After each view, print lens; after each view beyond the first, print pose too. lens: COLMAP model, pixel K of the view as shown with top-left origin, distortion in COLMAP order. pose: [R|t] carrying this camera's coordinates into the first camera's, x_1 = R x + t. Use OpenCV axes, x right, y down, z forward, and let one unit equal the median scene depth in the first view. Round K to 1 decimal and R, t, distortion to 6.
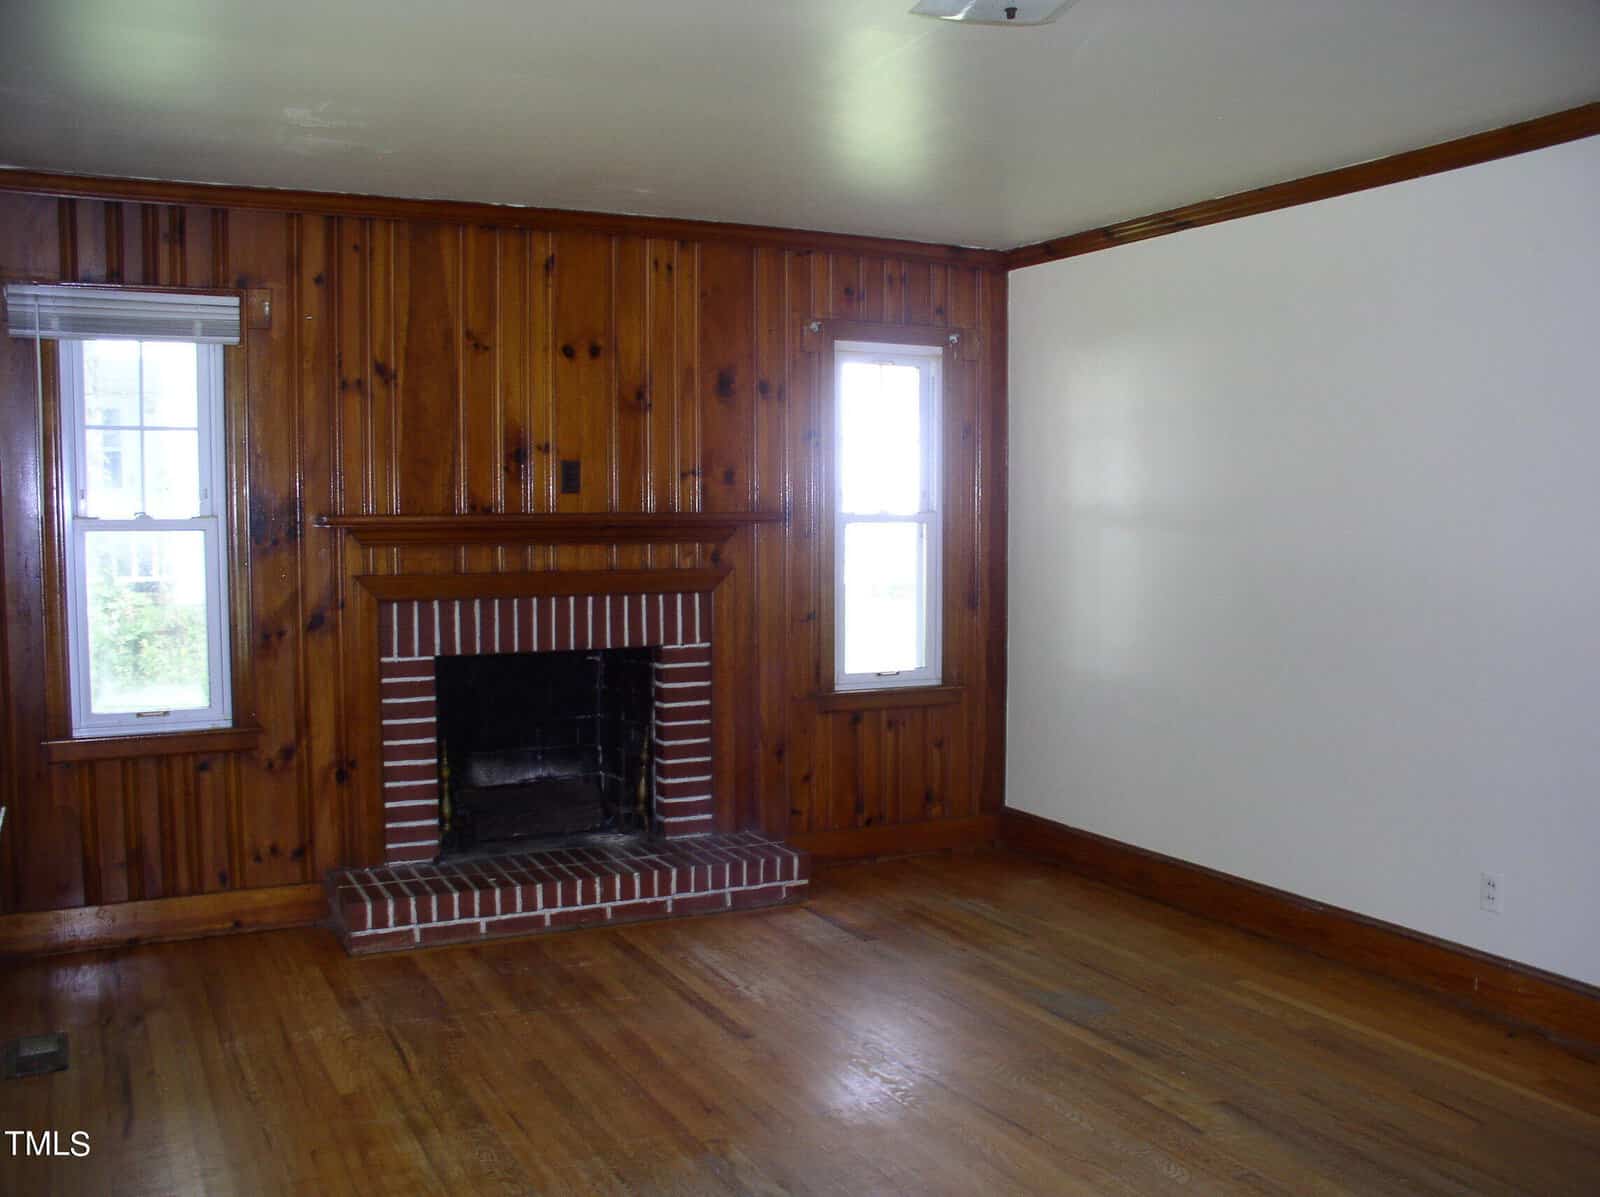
lens RADIAL K [[1450.2, 0, 800.0], [0, 1450.2, 598.5], [0, 0, 1]] dist [-0.201069, 0.211341]
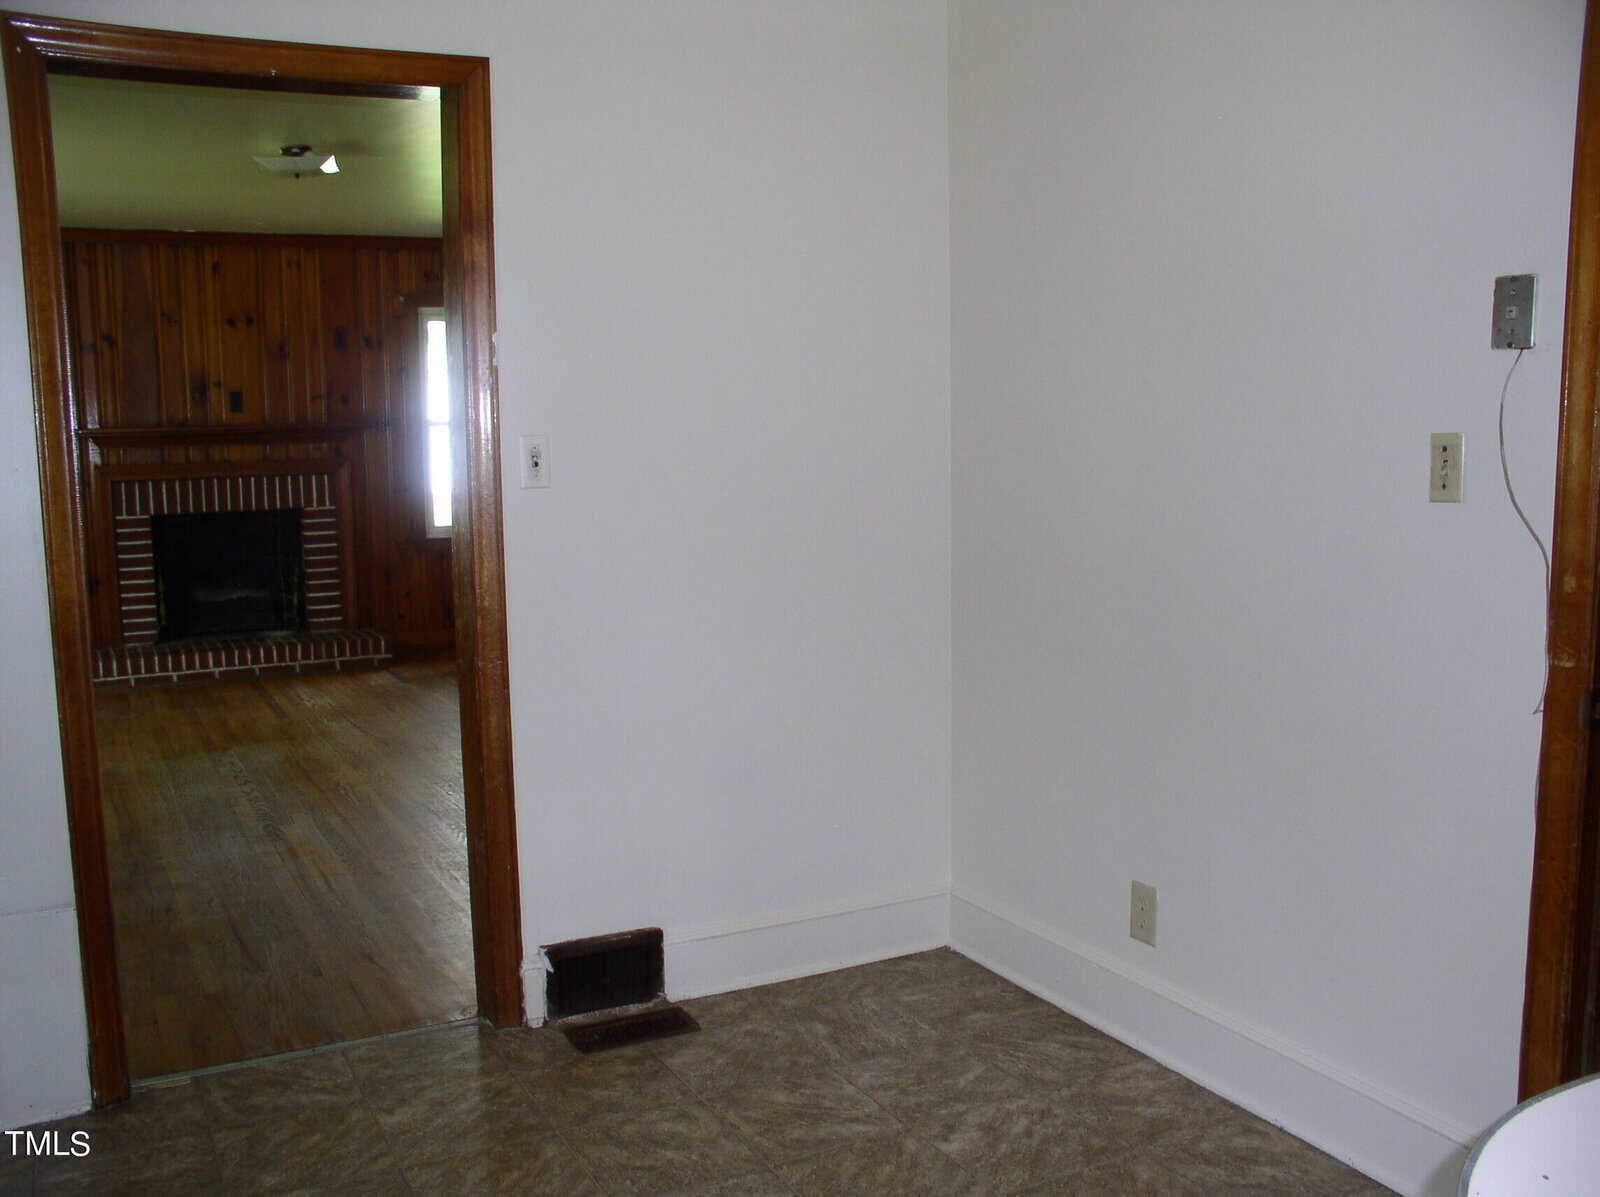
lens RADIAL K [[1450.2, 0, 800.0], [0, 1450.2, 598.5], [0, 0, 1]] dist [-0.201069, 0.211341]
pose [[0.999515, -0.012451, 0.028535, 0.422681], [0.010520, 0.997708, 0.066851, 0.035420], [-0.029302, -0.066518, 0.997355, -0.589519]]
